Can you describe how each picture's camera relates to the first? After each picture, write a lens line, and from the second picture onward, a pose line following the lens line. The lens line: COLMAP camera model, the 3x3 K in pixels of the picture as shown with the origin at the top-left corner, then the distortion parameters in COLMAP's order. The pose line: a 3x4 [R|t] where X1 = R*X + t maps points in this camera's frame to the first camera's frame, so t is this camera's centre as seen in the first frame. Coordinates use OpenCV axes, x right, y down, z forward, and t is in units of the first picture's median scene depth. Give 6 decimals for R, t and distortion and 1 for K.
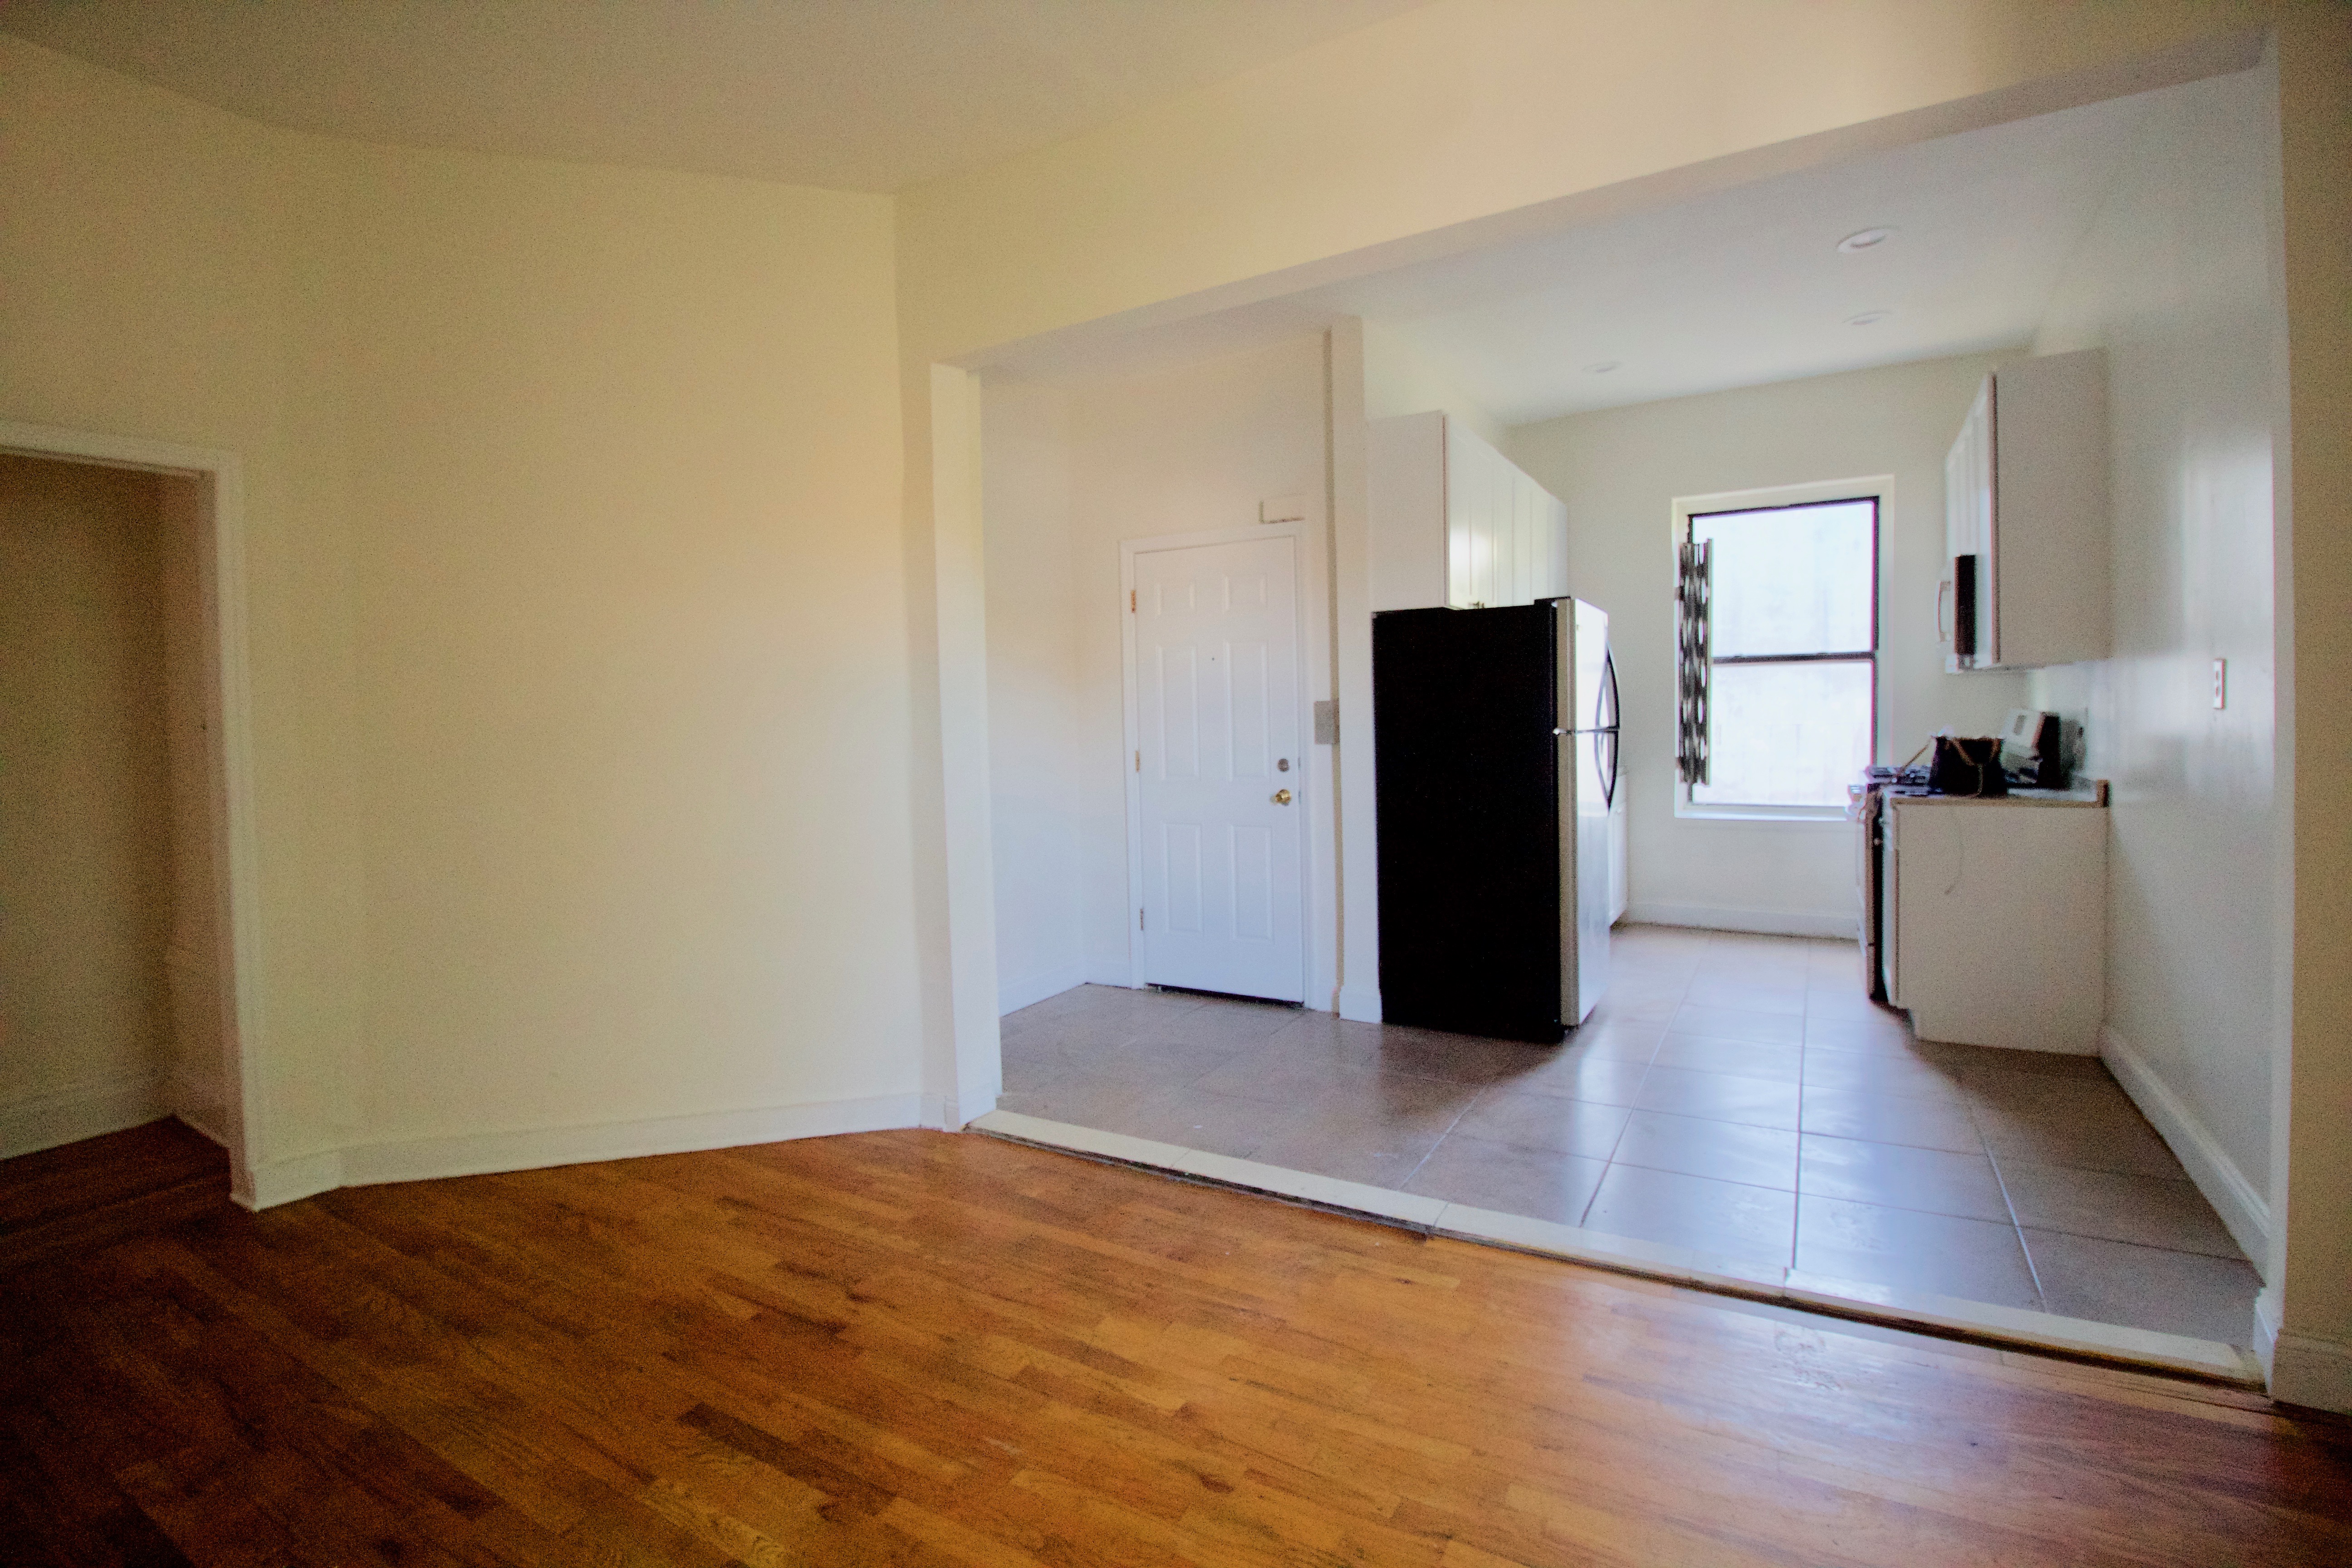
lens RADIAL K [[1091.0, 0, 1176.4], [0, 1091.0, 758.1], [0, 0, 1]] dist [0.002077, -0.015348]
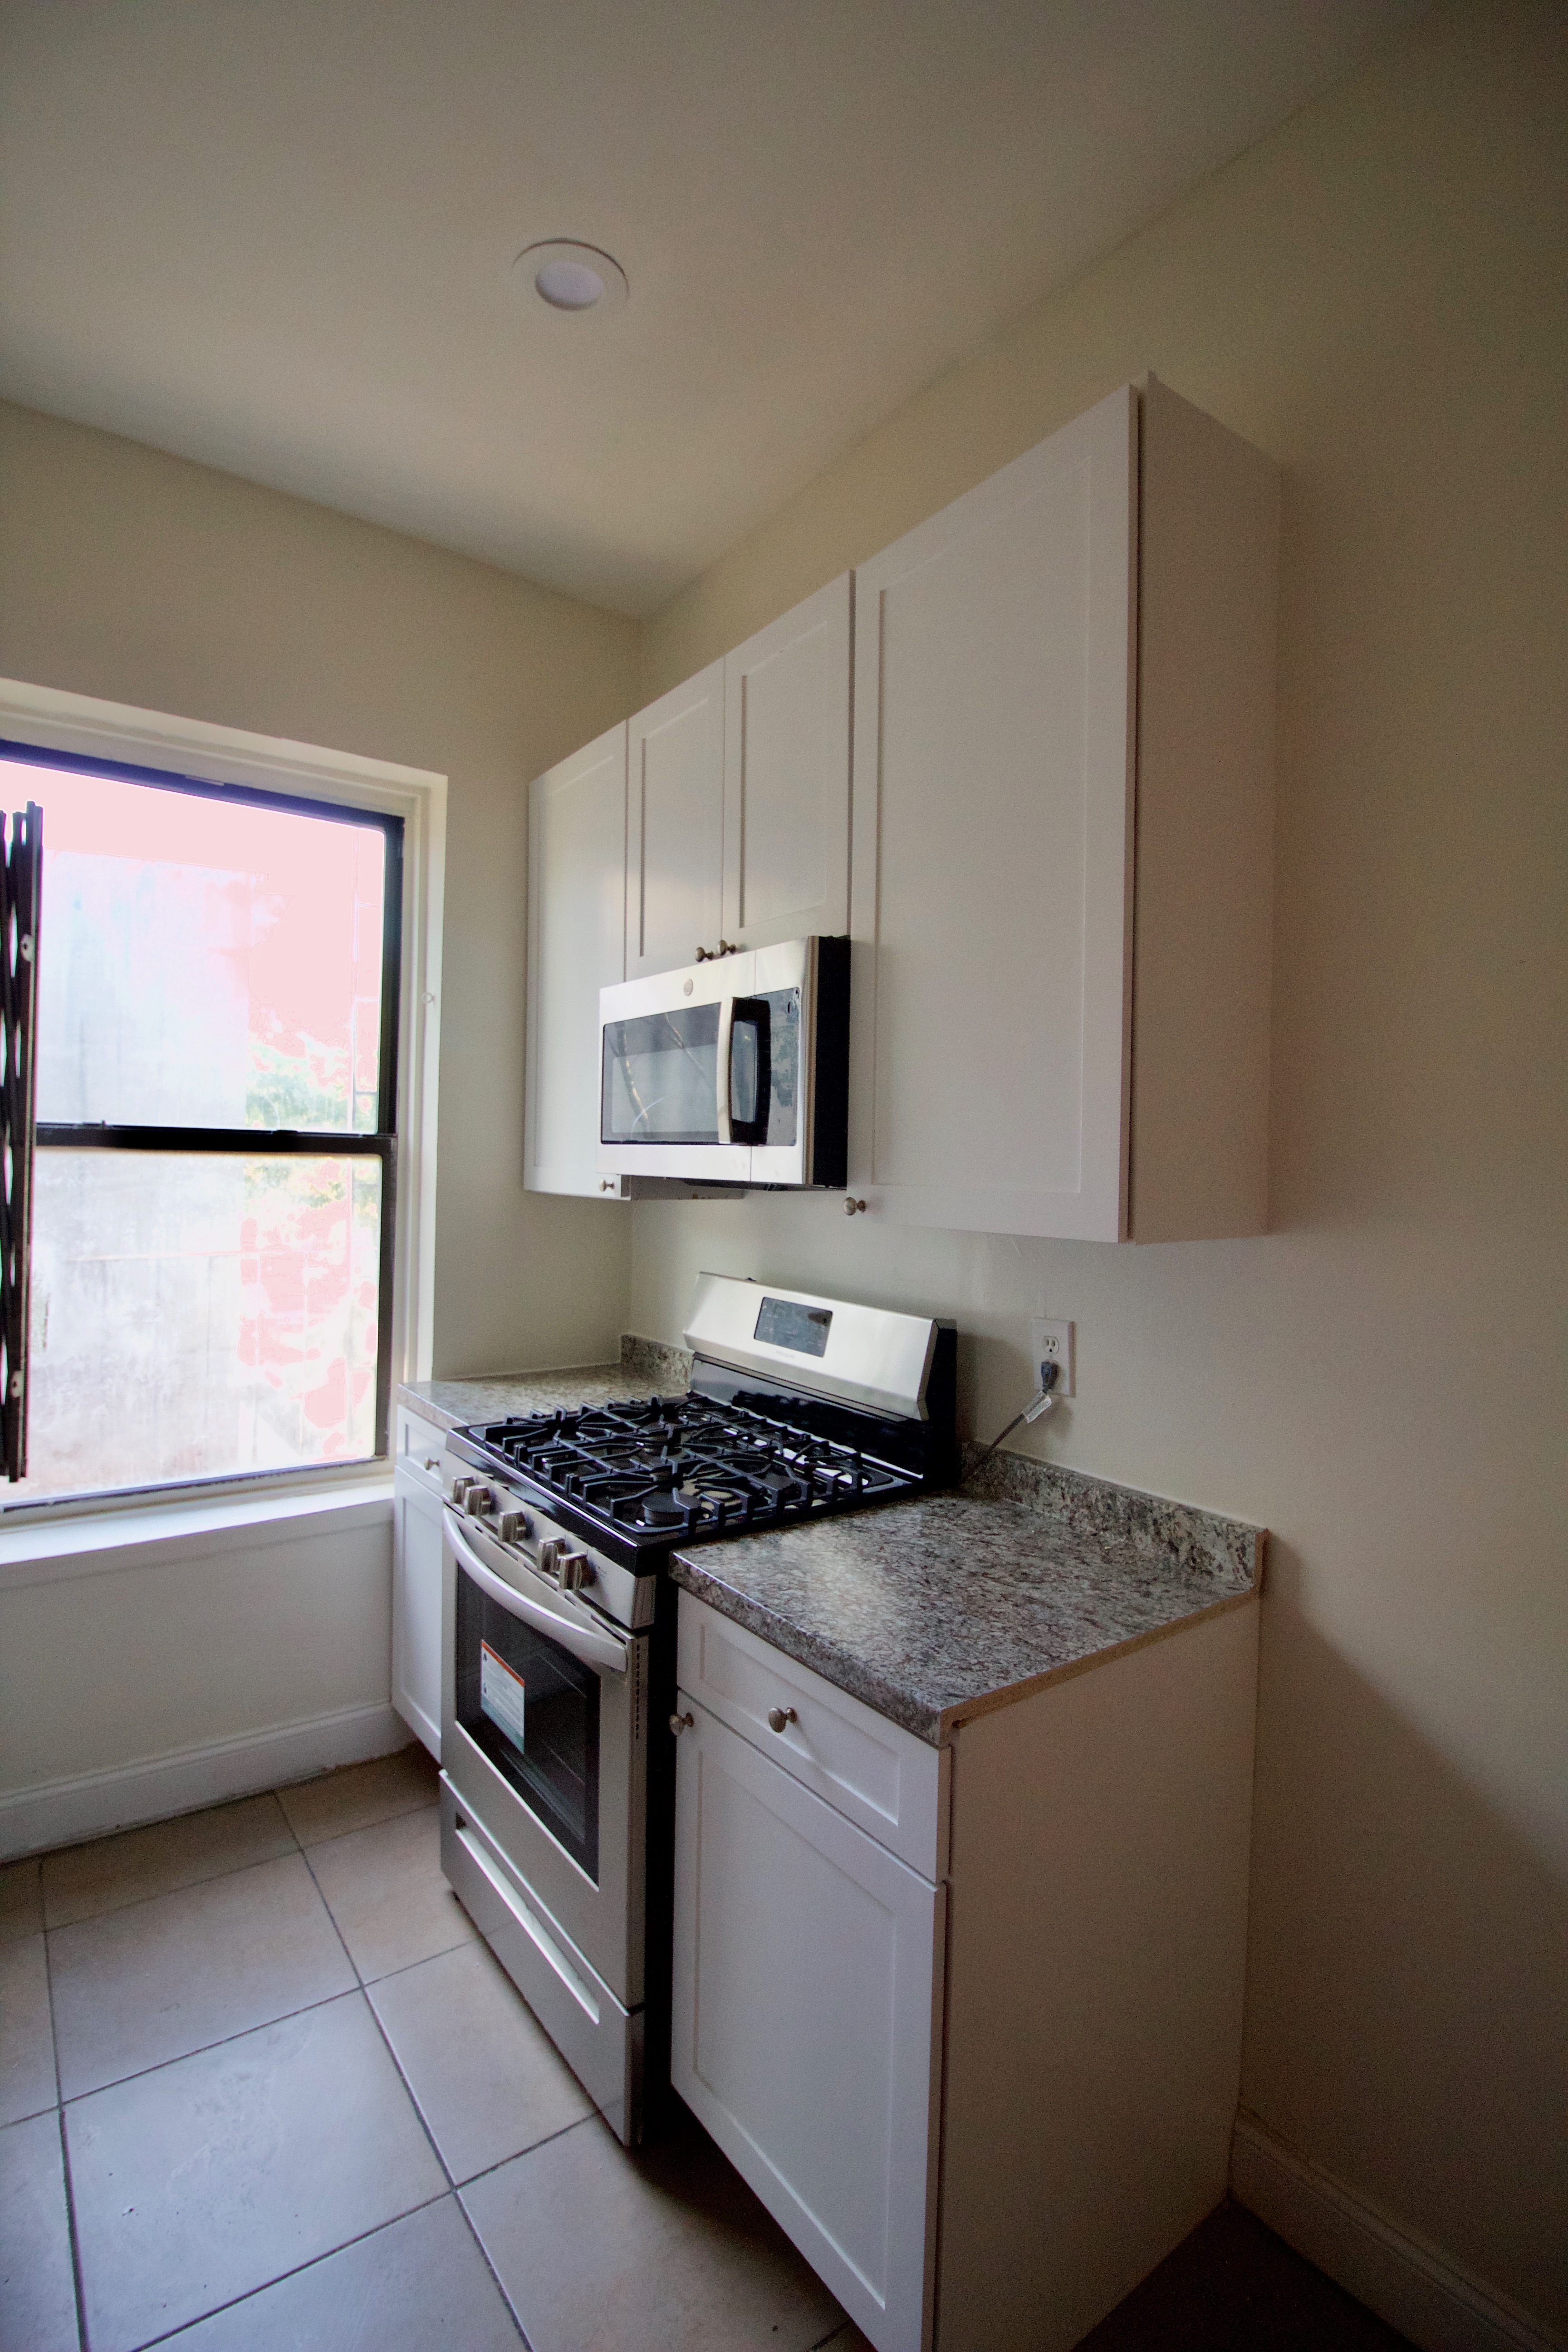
lens RADIAL K [[1091.0, 0, 745.8], [0, 1091.0, 1173.9], [0, 0, 1]] dist [0.002077, -0.015348]
pose [[0.411189, 0.020424, 0.911321, 0.357326], [0.008721, 0.999615, -0.026337, -0.090934], [-0.911509, 0.018777, 0.410852, 0.883735]]
